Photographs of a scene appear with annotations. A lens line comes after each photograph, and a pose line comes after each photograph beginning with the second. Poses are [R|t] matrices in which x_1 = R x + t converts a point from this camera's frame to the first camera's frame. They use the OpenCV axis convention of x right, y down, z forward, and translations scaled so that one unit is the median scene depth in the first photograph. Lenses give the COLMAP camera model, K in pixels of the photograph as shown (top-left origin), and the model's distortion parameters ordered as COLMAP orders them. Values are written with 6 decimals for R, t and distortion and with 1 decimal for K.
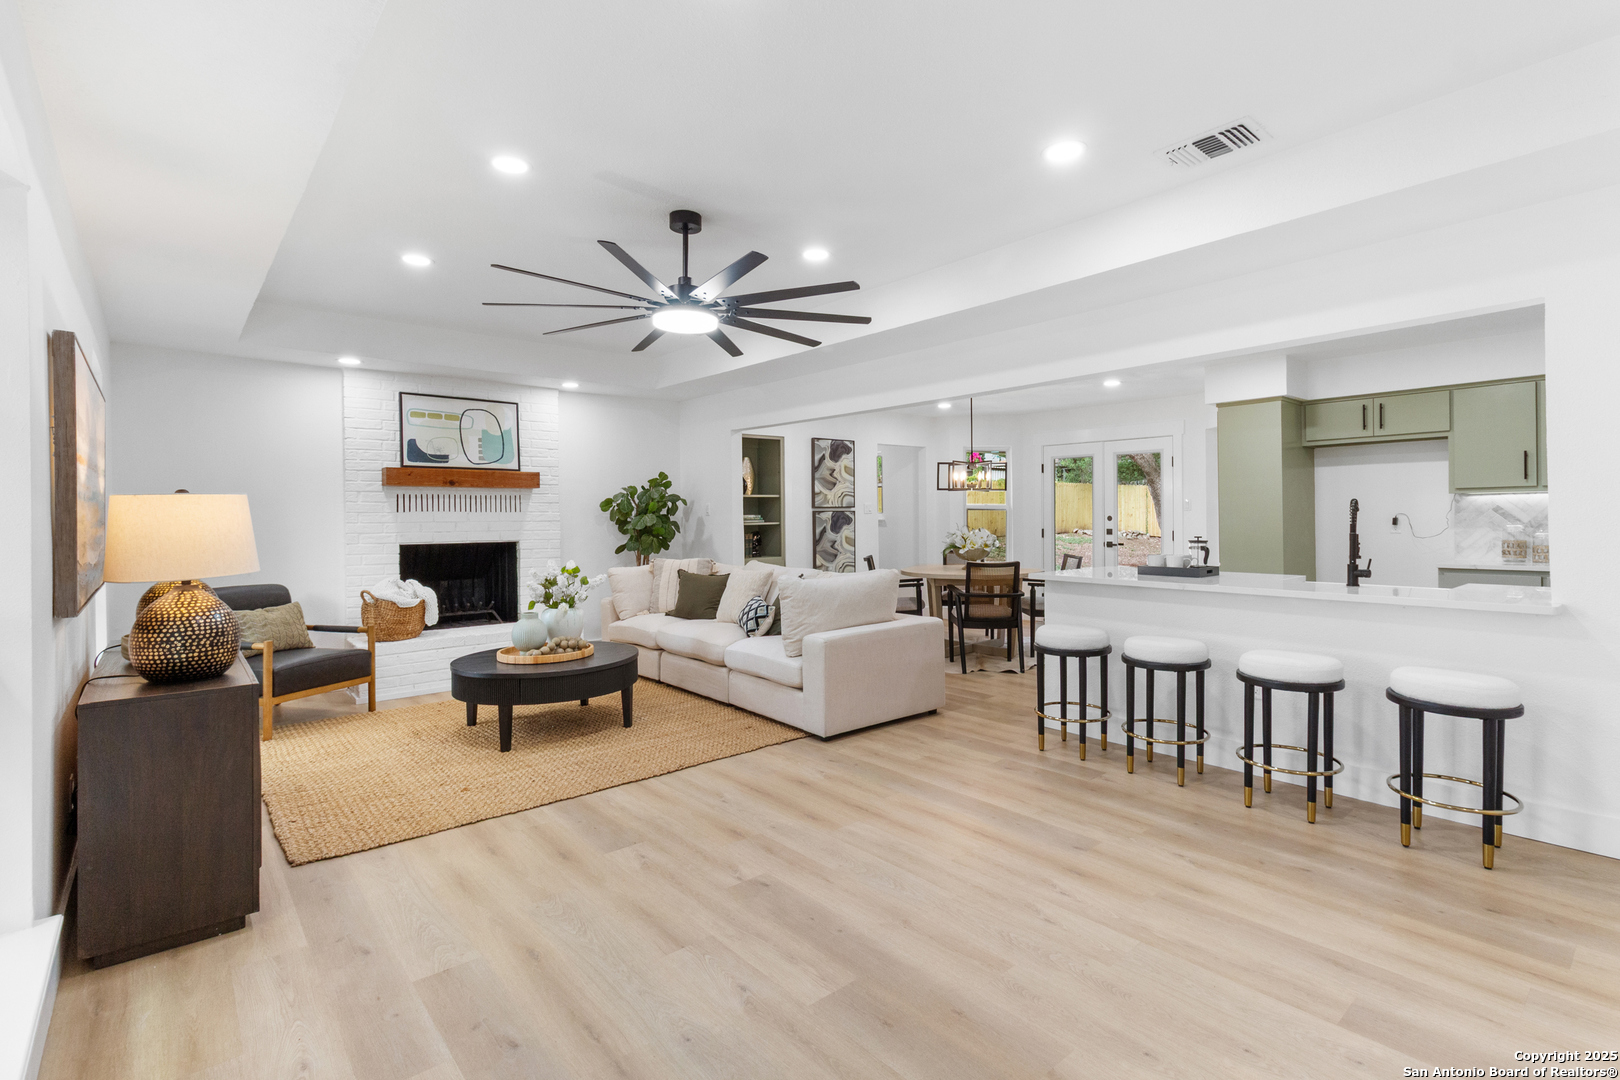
lens RADIAL K [[766.1, 0, 822.7], [0, 766.1, 513.5], [0, 0, 1]] dist [0.010530, -0.000466]
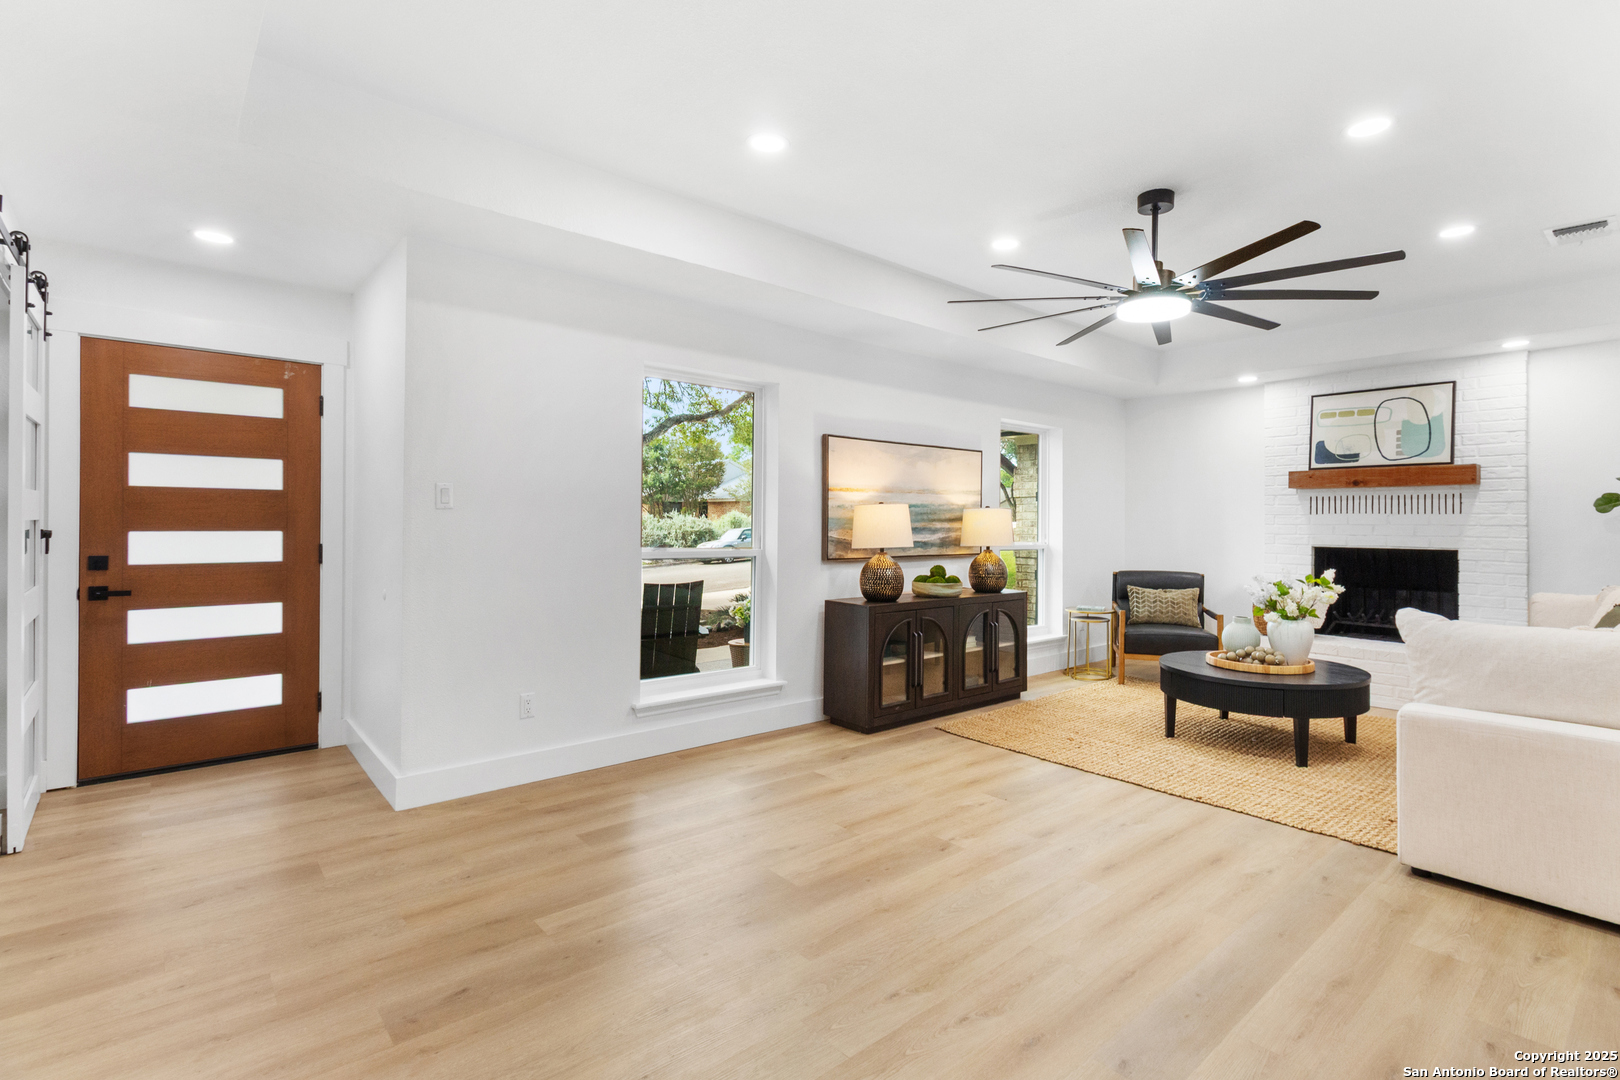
lens RADIAL K [[766.1, 0, 847.9], [0, 766.1, 517.2], [0, 0, 1]] dist [0.010530, -0.000466]
pose [[0.011853, 0.001889, -0.999928, 0.454712], [-0.002141, 0.999996, 0.001864, 0.001317], [0.999927, 0.002119, 0.011857, 0.375365]]
